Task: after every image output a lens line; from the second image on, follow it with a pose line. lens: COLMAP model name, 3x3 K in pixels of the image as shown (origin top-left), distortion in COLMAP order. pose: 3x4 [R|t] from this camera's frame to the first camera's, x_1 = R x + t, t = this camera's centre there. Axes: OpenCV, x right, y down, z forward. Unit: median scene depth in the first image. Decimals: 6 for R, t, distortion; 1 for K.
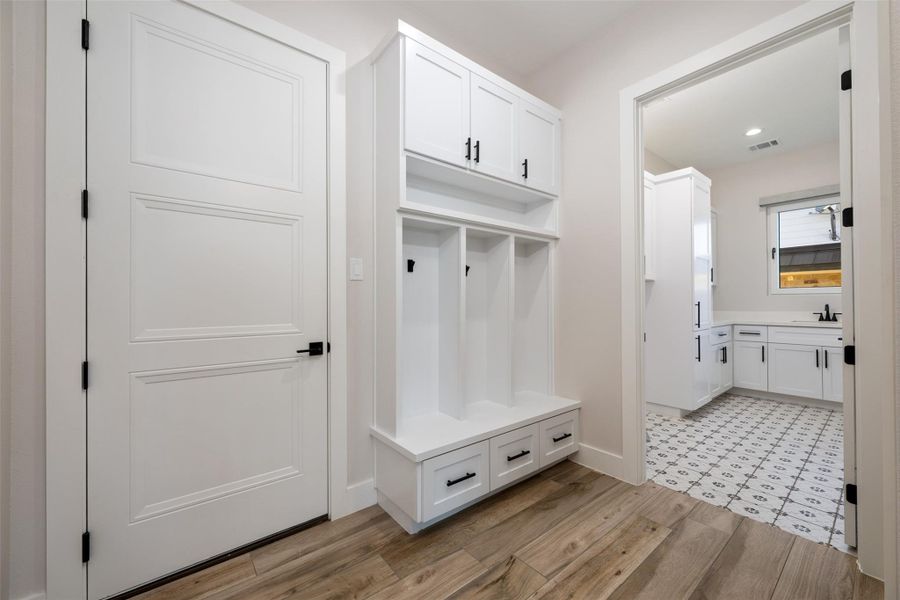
lens RADIAL K [[359.6, 0, 450.0], [0, 359.6, 300.0], [0, 0, 1]] dist [-0.000039, -0.000054]
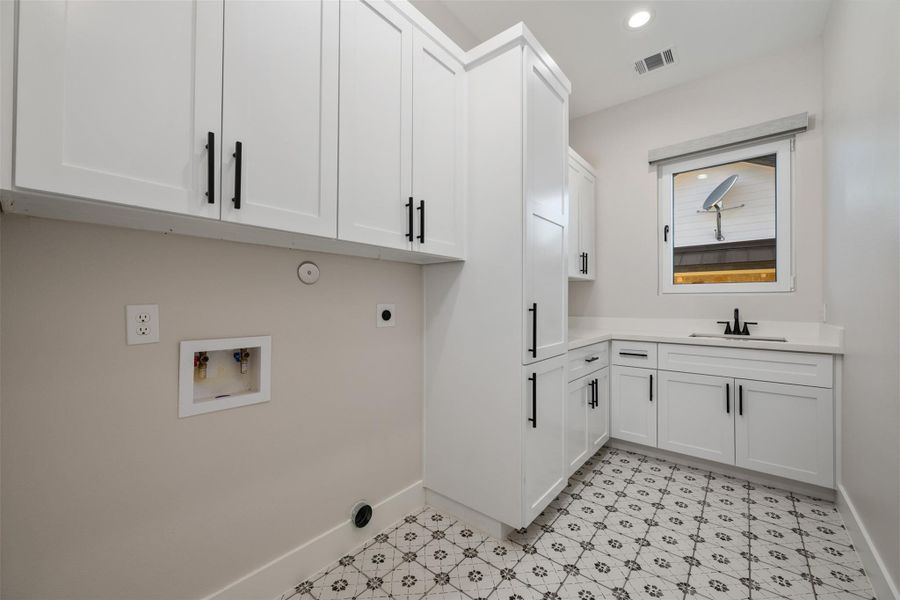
lens RADIAL K [[358.0, 0, 449.3], [0, 358.0, 302.3], [0, 0, 1]] dist [-0.000619, 0.000157]
pose [[0.980693, 0.008476, 0.195371, 0.402047], [-0.009123, 0.999955, 0.002410, 0.002762], [-0.195342, -0.004146, 0.980726, 0.456329]]
